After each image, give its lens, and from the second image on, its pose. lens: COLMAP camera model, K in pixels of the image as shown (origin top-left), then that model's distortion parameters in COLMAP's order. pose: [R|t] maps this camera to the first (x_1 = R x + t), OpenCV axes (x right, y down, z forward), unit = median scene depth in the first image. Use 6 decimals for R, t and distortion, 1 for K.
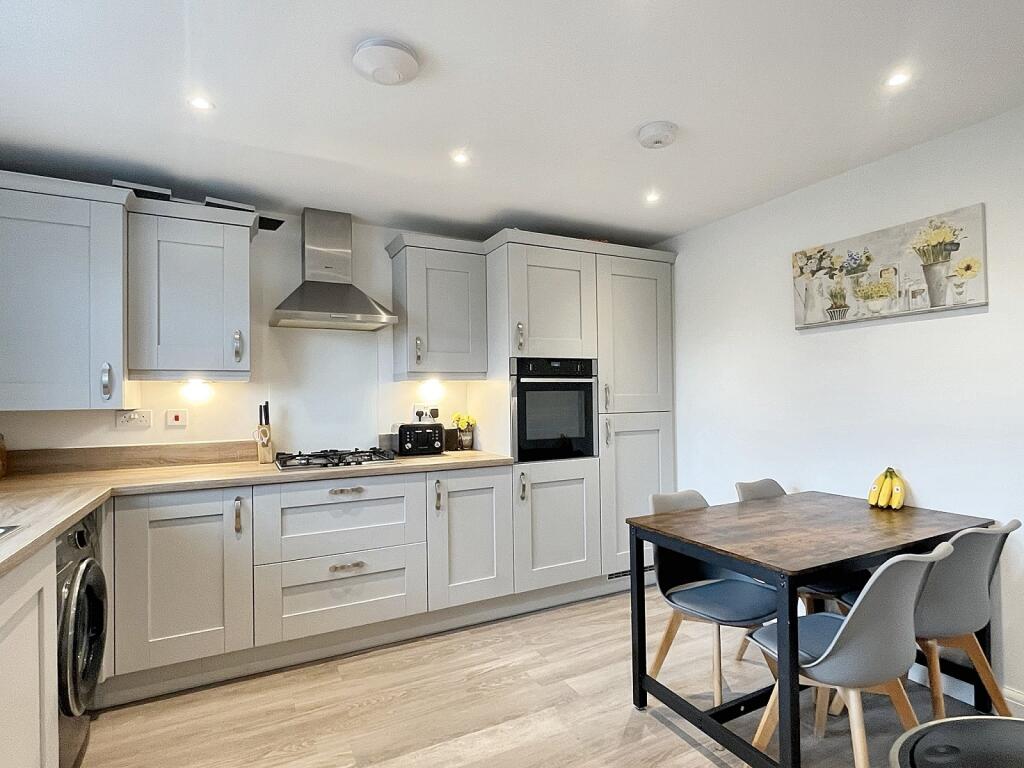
lens RADIAL K [[529.1, 0, 516.9], [0, 529.1, 386.7], [0, 0, 1]] dist [-0.001984, -0.000010]
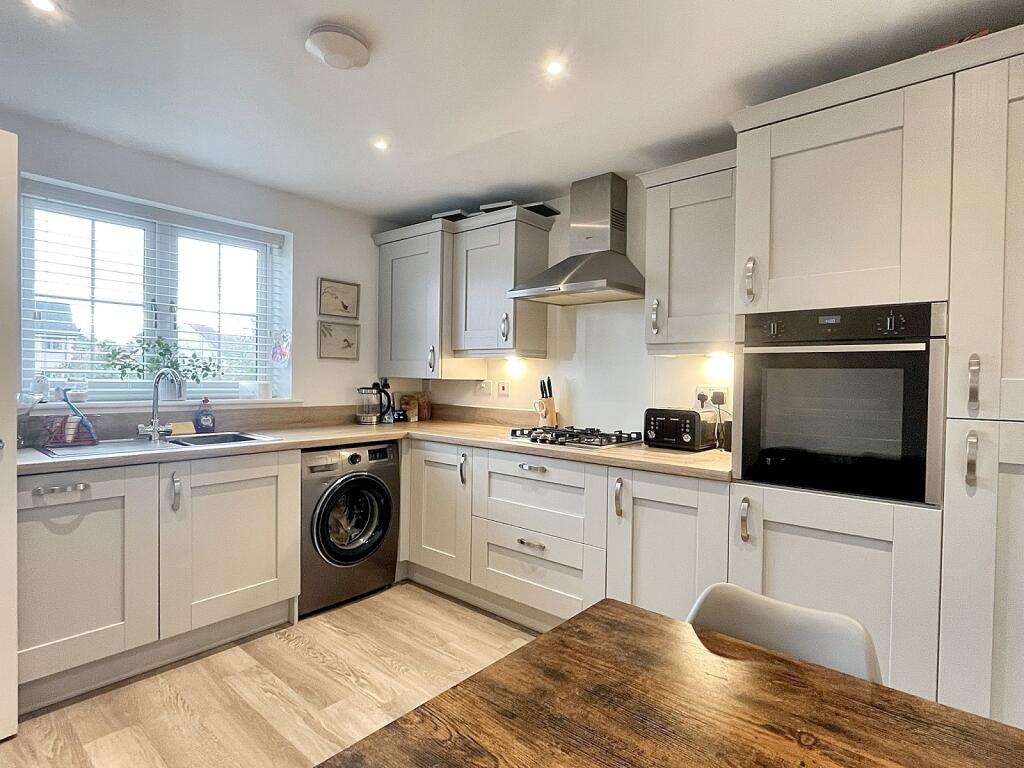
lens RADIAL K [[529.1, 0, 513.3], [0, 529.1, 382.0], [0, 0, 1]] dist [-0.001984, -0.000010]
pose [[0.374477, 0.027585, -0.926826, 0.519521], [-0.005595, 0.999606, 0.027491, 0.010180], [0.927219, -0.005109, 0.374484, 0.549550]]
